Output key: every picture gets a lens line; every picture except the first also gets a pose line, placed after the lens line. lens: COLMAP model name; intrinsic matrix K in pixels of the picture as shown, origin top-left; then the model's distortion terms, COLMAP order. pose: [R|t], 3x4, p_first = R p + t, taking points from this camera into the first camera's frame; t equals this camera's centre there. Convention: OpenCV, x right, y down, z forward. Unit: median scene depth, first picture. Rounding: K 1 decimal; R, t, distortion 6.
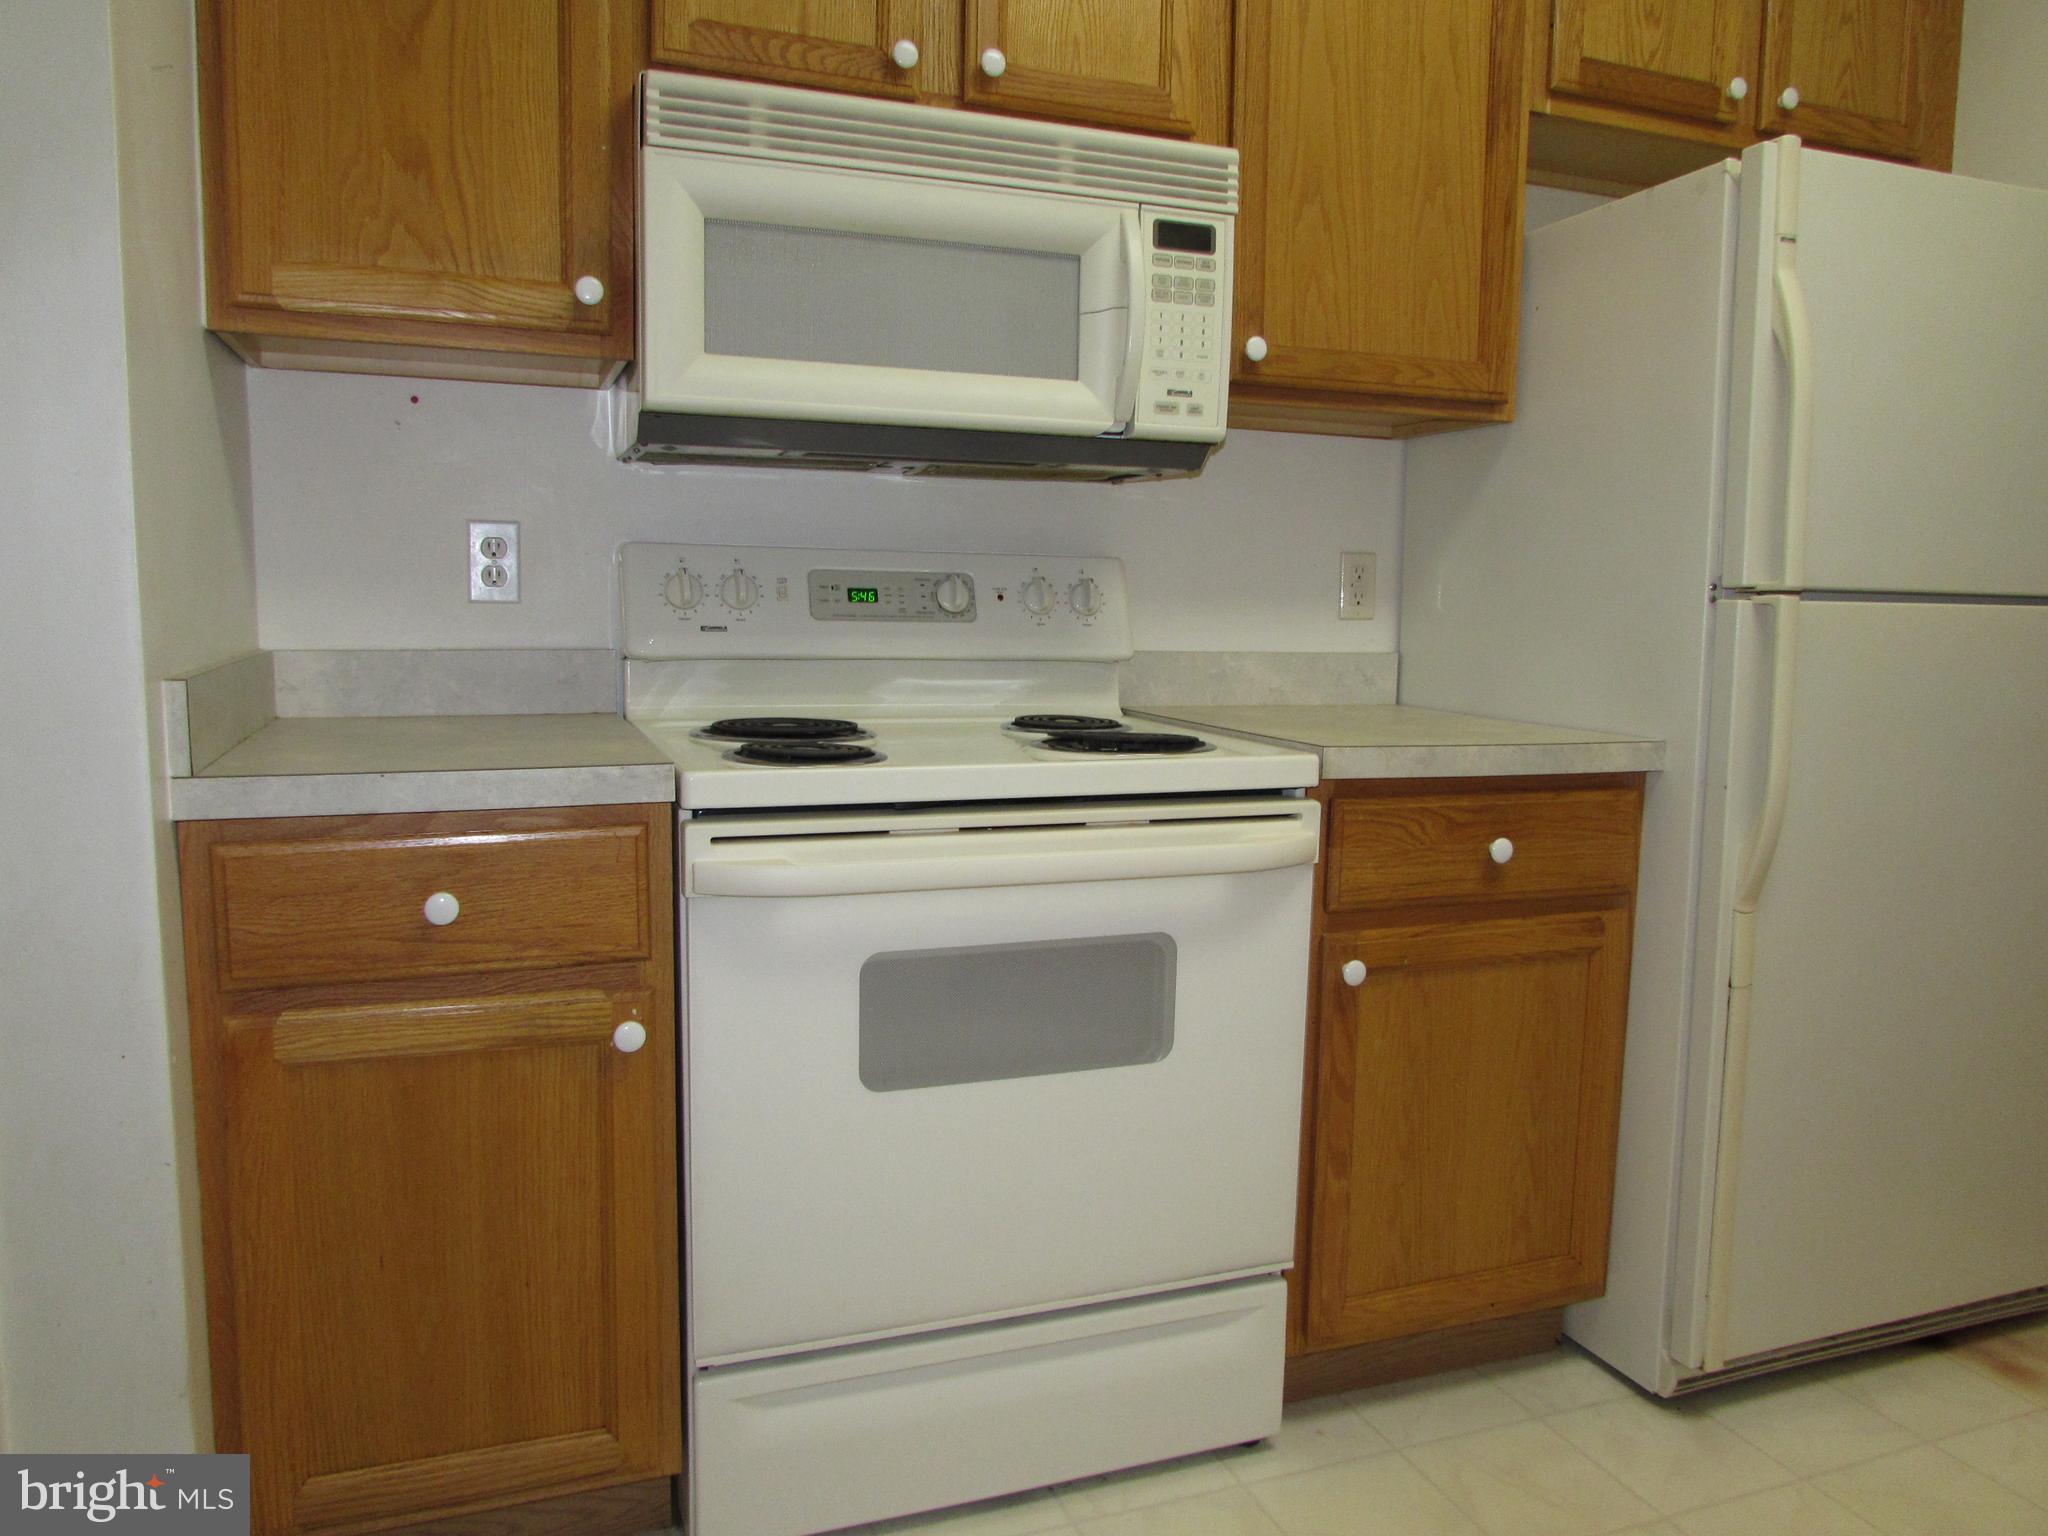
lens RADIAL K [[1444.8, 0, 1024.0], [0, 1444.8, 768.0], [0, 0, 1]] dist [-0.037942, 0.016003]
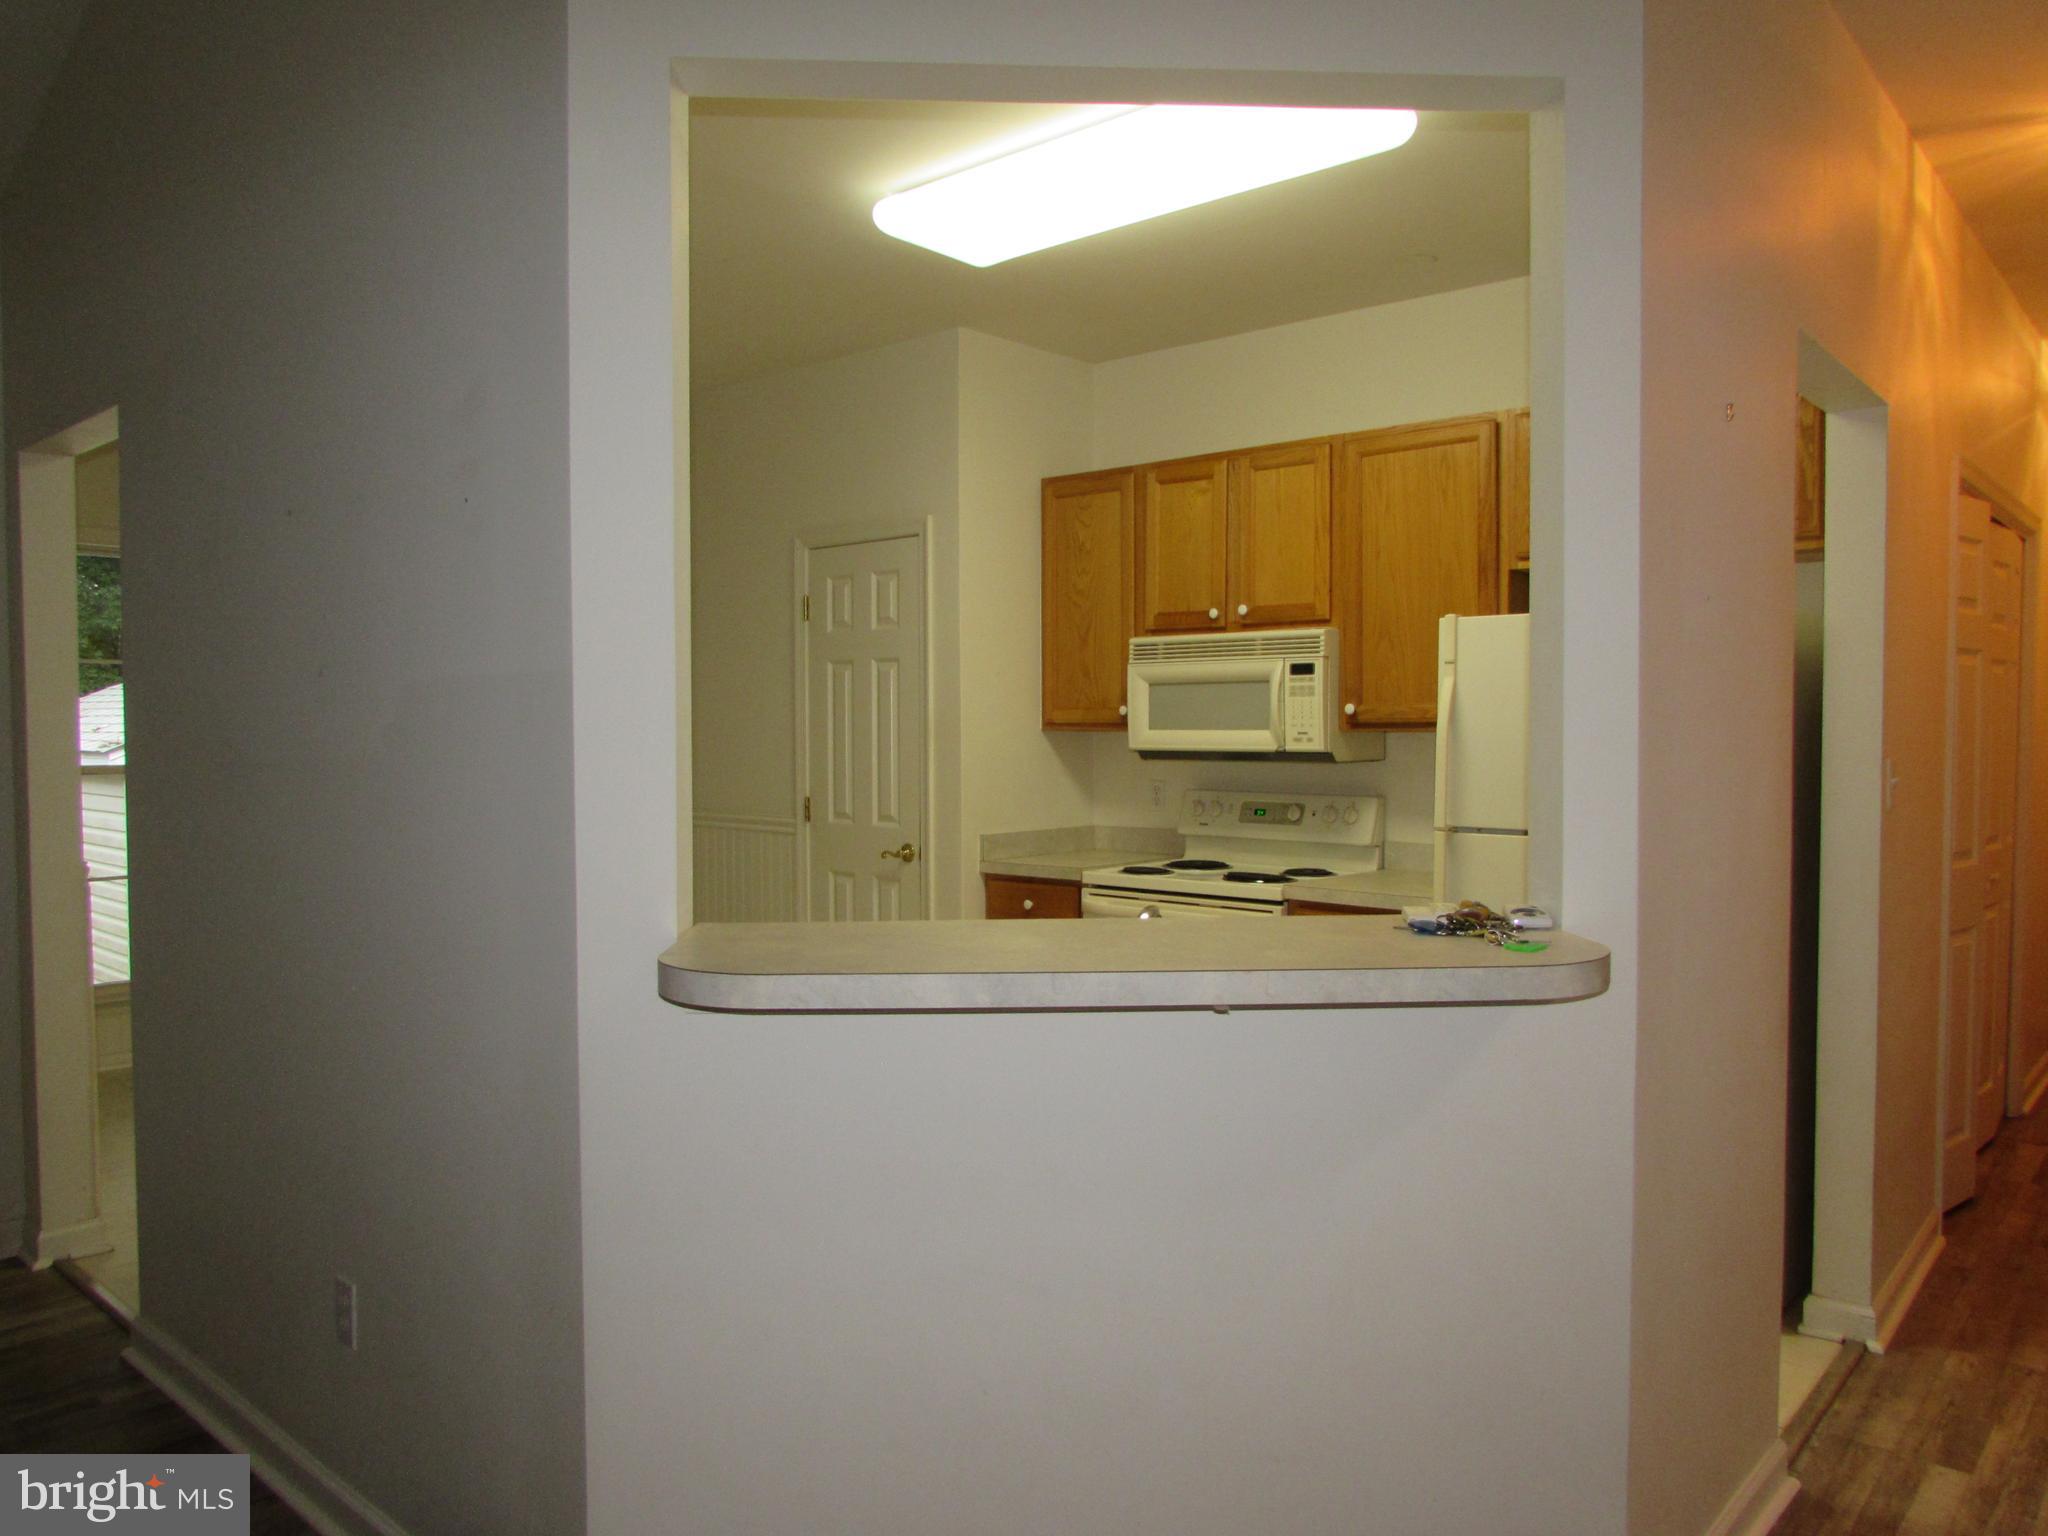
lens RADIAL K [[1444.8, 0, 1024.0], [0, 1444.8, 768.0], [0, 0, 1]] dist [-0.037942, 0.016003]
pose [[0.469113, 0.004615, -0.883126, 2.000046], [-0.094781, 0.994474, -0.045150, -0.053680], [0.878038, 0.104884, 0.466958, -0.505095]]
